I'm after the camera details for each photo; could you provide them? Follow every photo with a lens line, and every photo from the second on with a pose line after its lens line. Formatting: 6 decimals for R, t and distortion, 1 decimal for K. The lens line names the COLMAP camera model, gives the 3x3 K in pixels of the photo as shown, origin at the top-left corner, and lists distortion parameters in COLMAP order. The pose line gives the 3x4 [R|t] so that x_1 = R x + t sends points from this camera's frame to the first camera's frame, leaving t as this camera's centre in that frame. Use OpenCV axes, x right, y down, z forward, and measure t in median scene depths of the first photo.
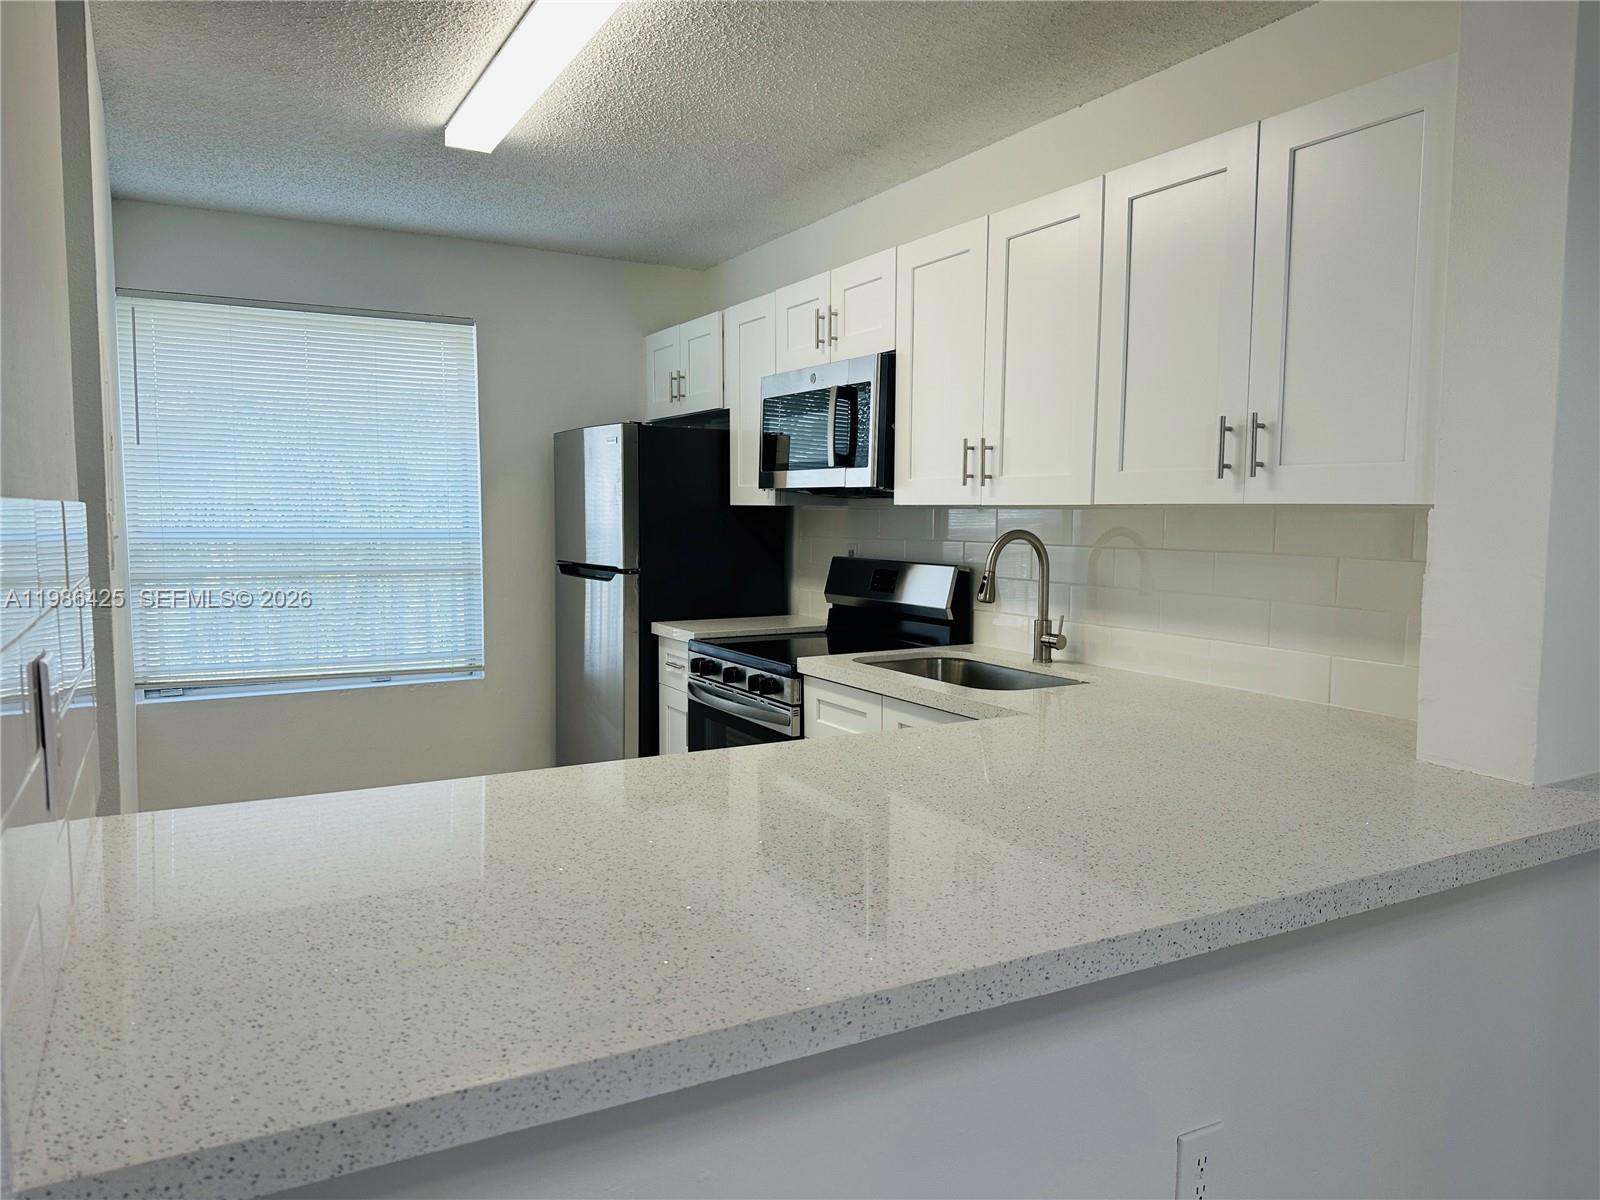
lens RADIAL K [[1117.1, 0, 794.5], [0, 1117.1, 606.1], [0, 0, 1]] dist [0.036885, -0.044459]
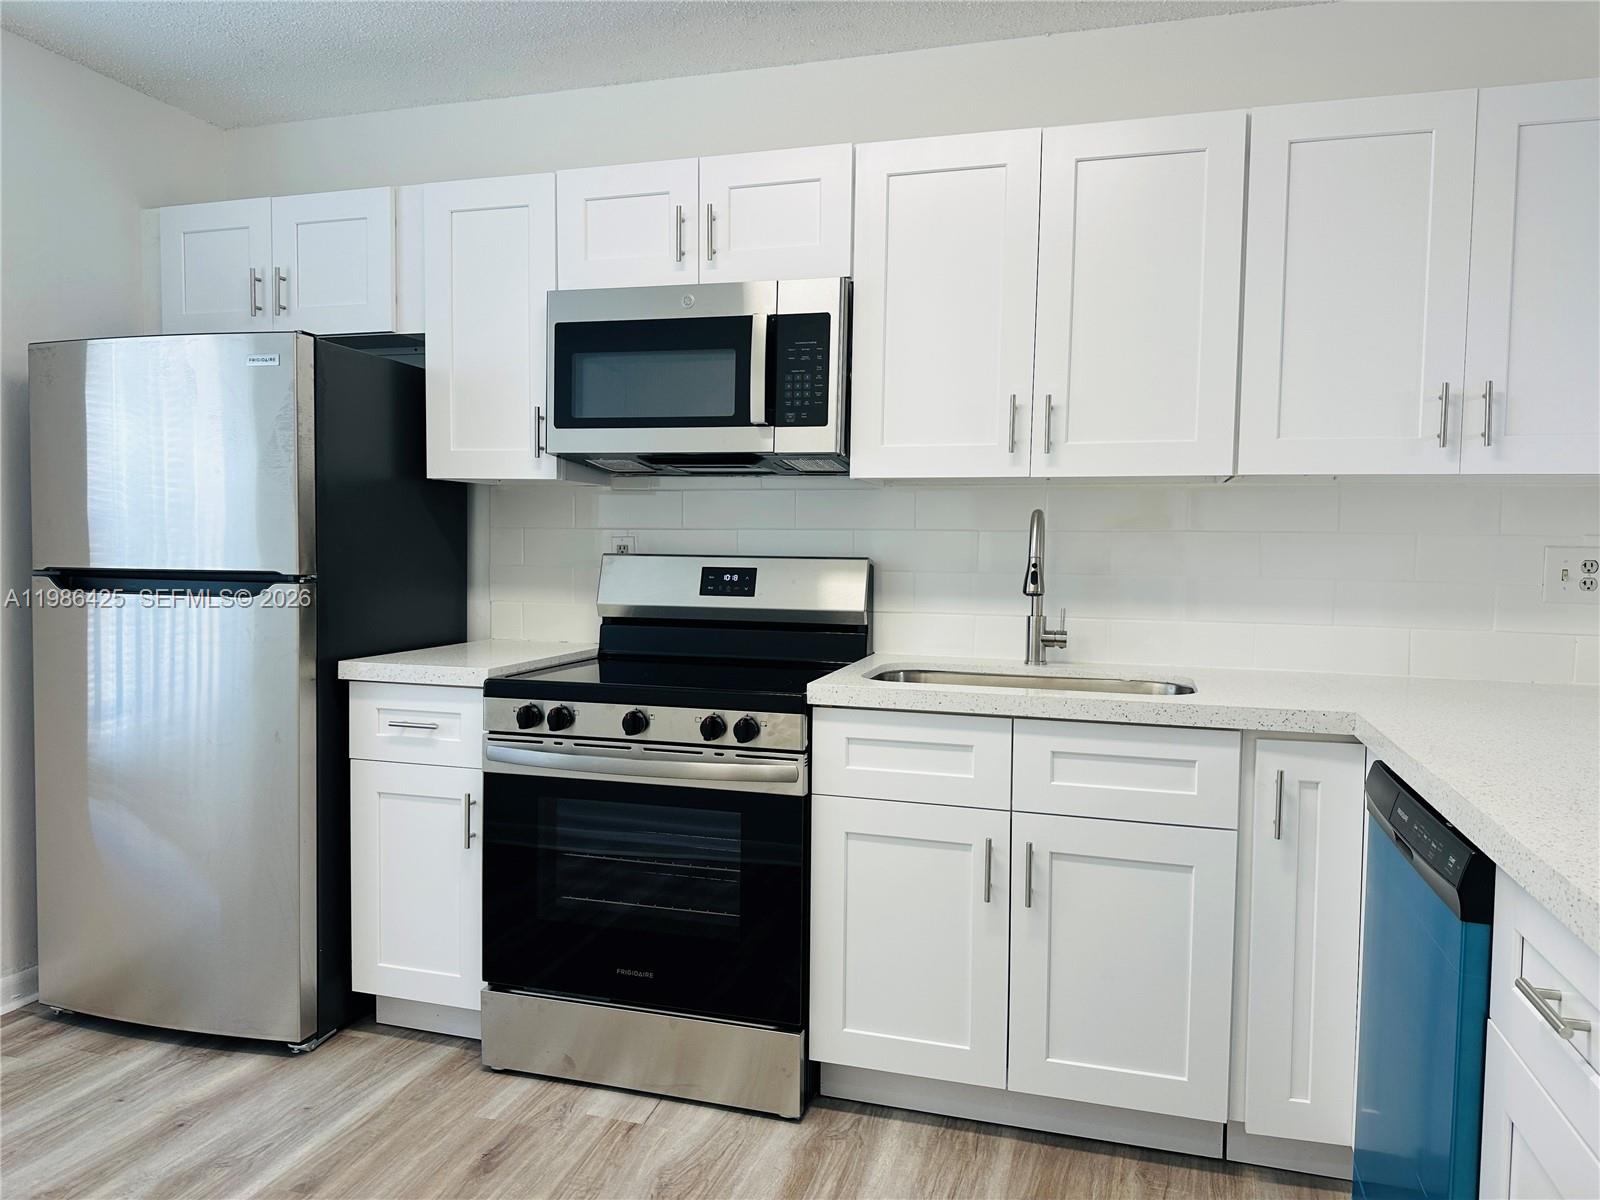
lens RADIAL K [[1117.1, 0, 793.7], [0, 1117.1, 596.4], [0, 0, 1]] dist [0.036885, -0.044459]
pose [[0.717503, -0.025260, 0.696097, -0.443713], [0.049396, 0.998671, -0.014675, 0.000992], [-0.694802, 0.044914, 0.717798, 0.442263]]
